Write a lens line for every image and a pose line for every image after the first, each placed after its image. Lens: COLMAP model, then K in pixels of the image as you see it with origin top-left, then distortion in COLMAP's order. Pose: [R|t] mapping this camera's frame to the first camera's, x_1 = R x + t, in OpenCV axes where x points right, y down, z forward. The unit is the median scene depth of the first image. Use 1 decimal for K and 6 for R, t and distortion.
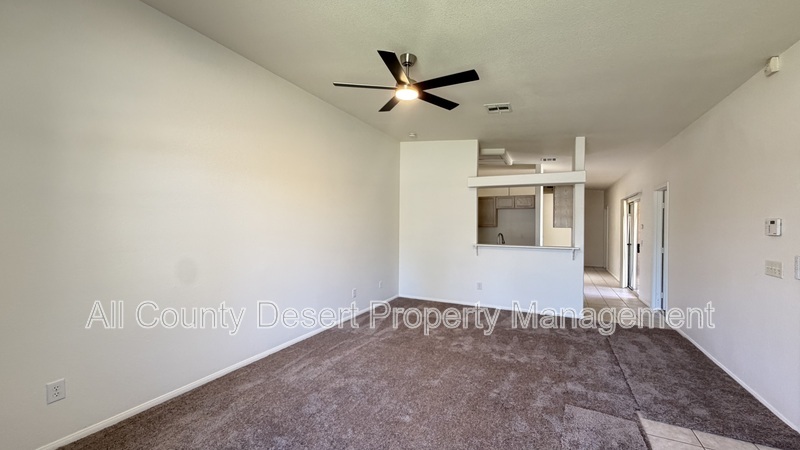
lens RADIAL K [[319.9, 0, 400.8], [0, 319.9, 225.9], [0, 0, 1]] dist [-0.001081, -0.000224]
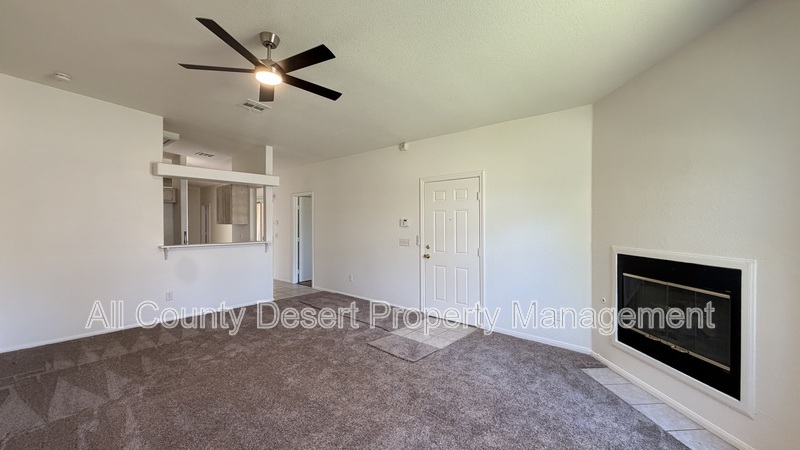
lens RADIAL K [[319.9, 0, 398.1], [0, 319.9, 225.1], [0, 0, 1]] dist [-0.001081, -0.000224]
pose [[0.246875, -0.013697, 0.968951, -0.409520], [0.004088, 0.999906, 0.013092, -0.003787], [-0.969039, 0.000729, 0.246907, 0.229119]]
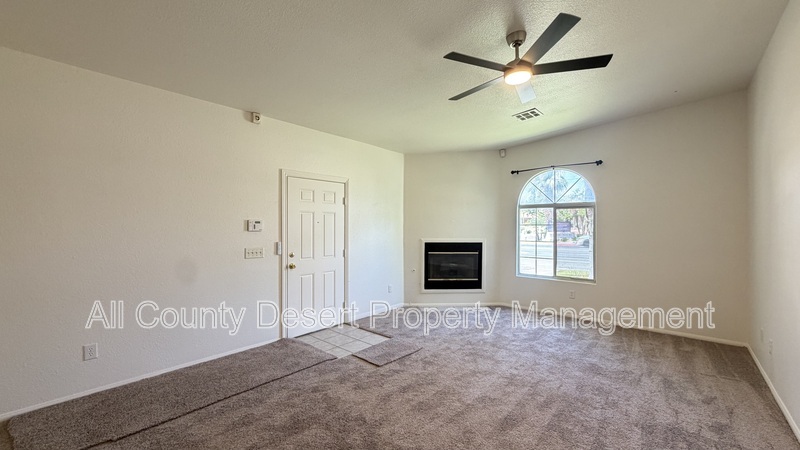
lens RADIAL K [[319.9, 0, 395.6], [0, 319.9, 228.6], [0, 0, 1]] dist [-0.001081, -0.000224]
pose [[-0.968857, -0.012837, 0.247290, 0.063361], [-0.009418, 0.999843, 0.015005, -0.004969], [-0.247443, 0.012209, -0.968825, 1.027092]]
